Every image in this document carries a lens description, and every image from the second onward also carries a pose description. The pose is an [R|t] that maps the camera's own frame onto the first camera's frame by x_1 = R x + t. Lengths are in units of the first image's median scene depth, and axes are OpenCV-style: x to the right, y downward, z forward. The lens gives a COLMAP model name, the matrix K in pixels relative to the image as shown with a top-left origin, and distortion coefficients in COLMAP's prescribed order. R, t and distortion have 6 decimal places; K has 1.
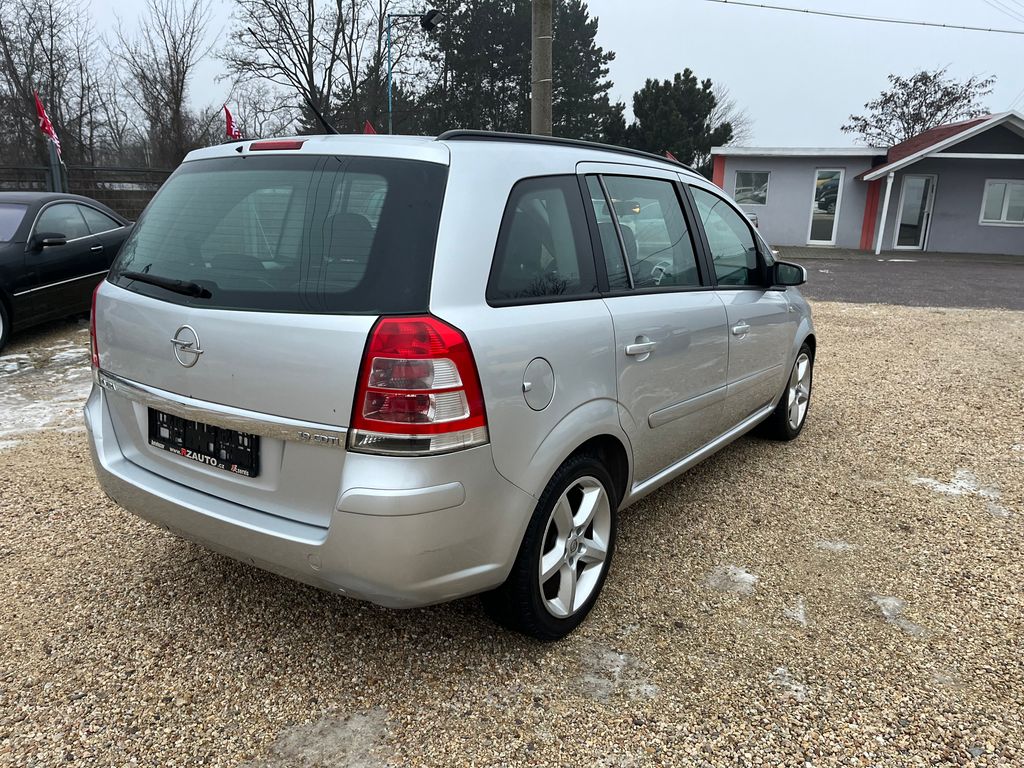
lens RADIAL K [[776.5, 0, 512.0], [0, 776.5, 384.0], [0, 0, 1]] dist [0.104584, -0.122443]
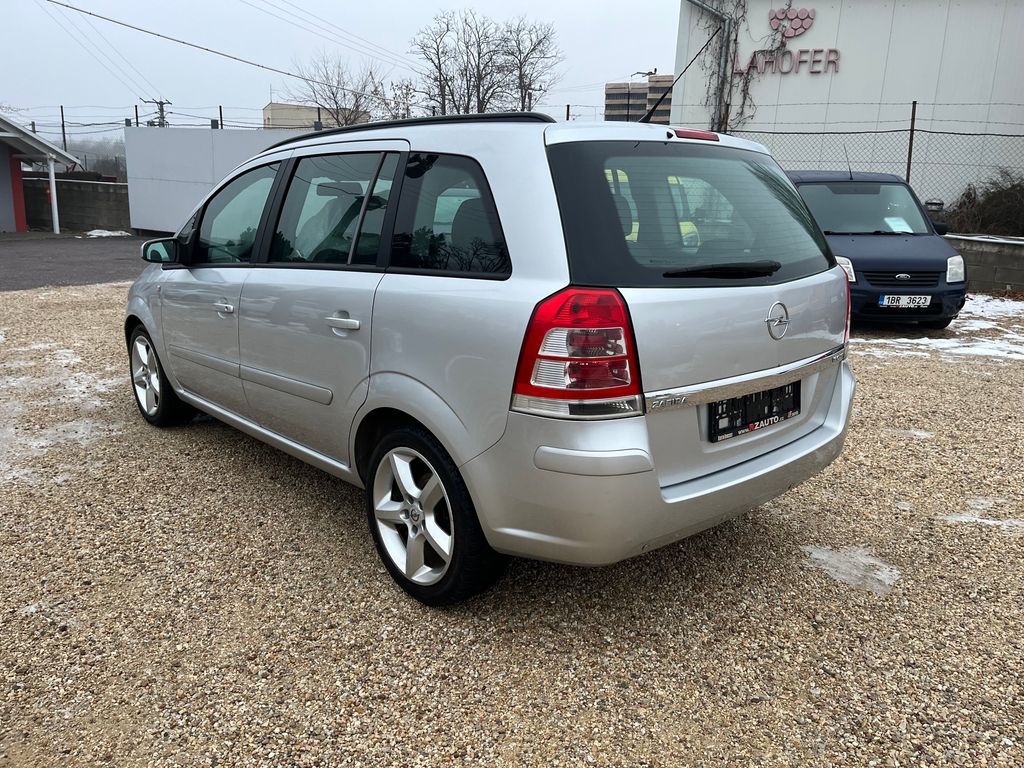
lens RADIAL K [[801.7, 0, 512.0], [0, 801.7, 384.0], [0, 0, 1]] dist [-0.000411, -0.136223]
pose [[0.186559, -0.240867, 0.952459, -0.163221], [0.203110, 0.957991, 0.202482, -0.027643], [-0.961219, 0.155679, 0.227645, 0.115924]]
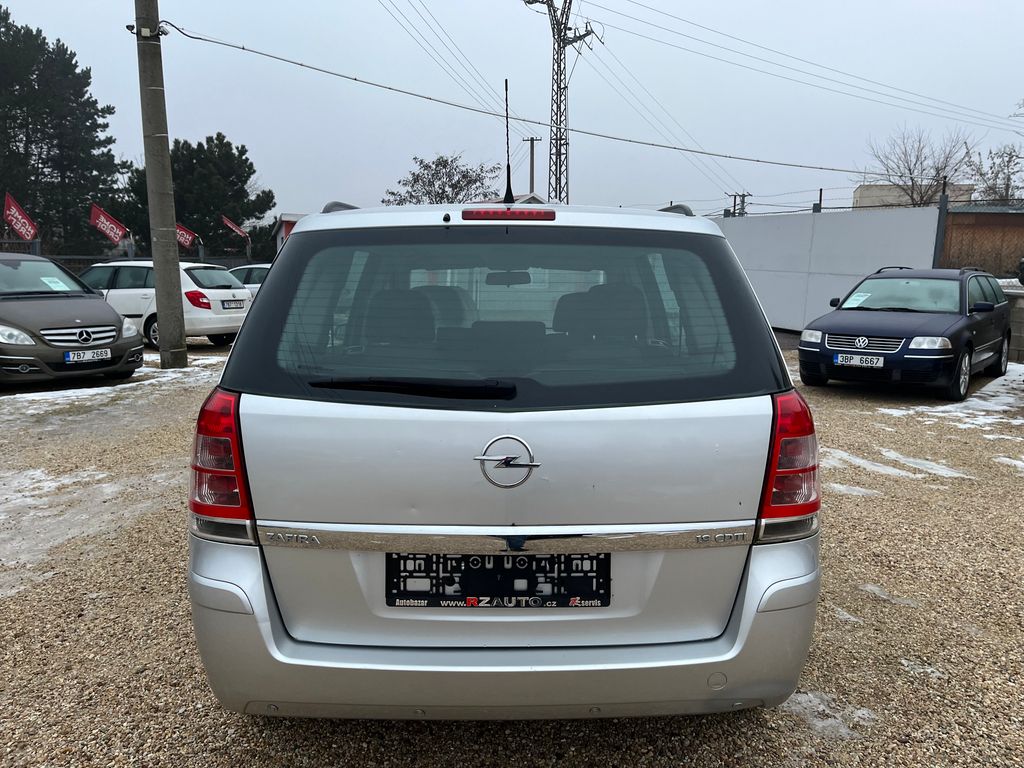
lens RADIAL K [[776.5, 0, 512.0], [0, 776.5, 384.0], [0, 0, 1]] dist [0.104584, -0.122443]
pose [[0.812089, -0.098991, 0.575077, -0.088551], [0.143724, 0.989077, -0.032703, -0.010307], [-0.565558, 0.109210, 0.817446, 0.036250]]
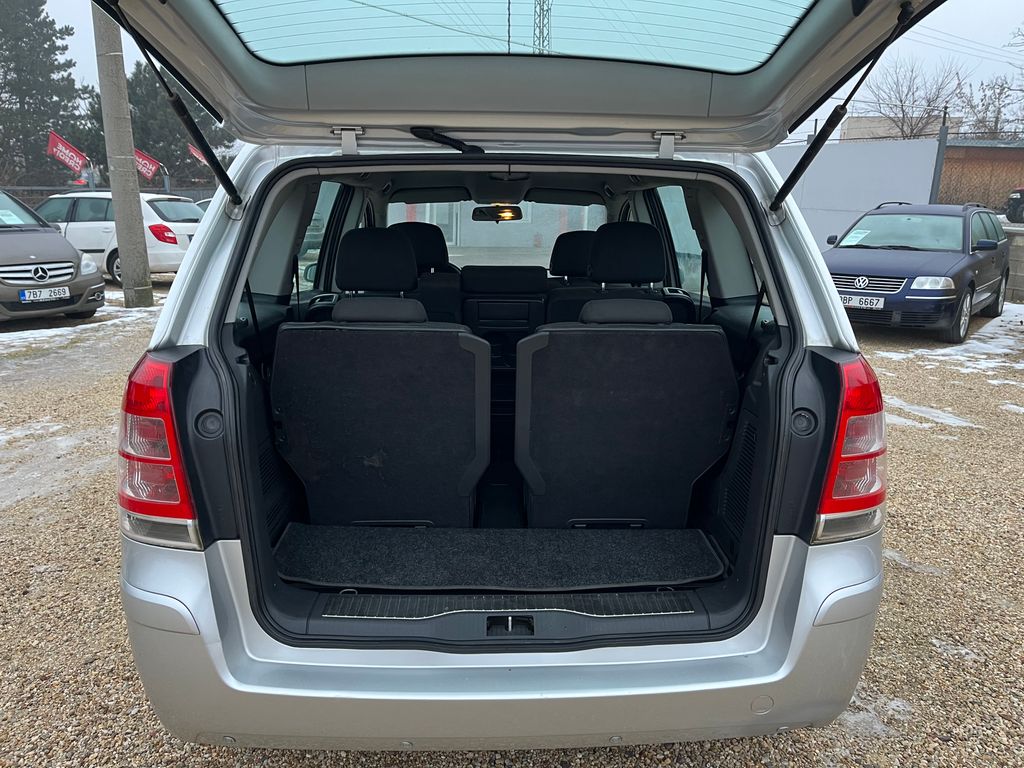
lens RADIAL K [[768.8, 0, 512.0], [0, 768.8, 384.0], [0, 0, 1]] dist [0.084440, -0.101436]
pose [[0.795862, -0.148647, 0.586947, -0.076528], [0.144260, 0.988031, 0.054616, -0.015484], [-0.588041, 0.041206, 0.807781, 0.058047]]
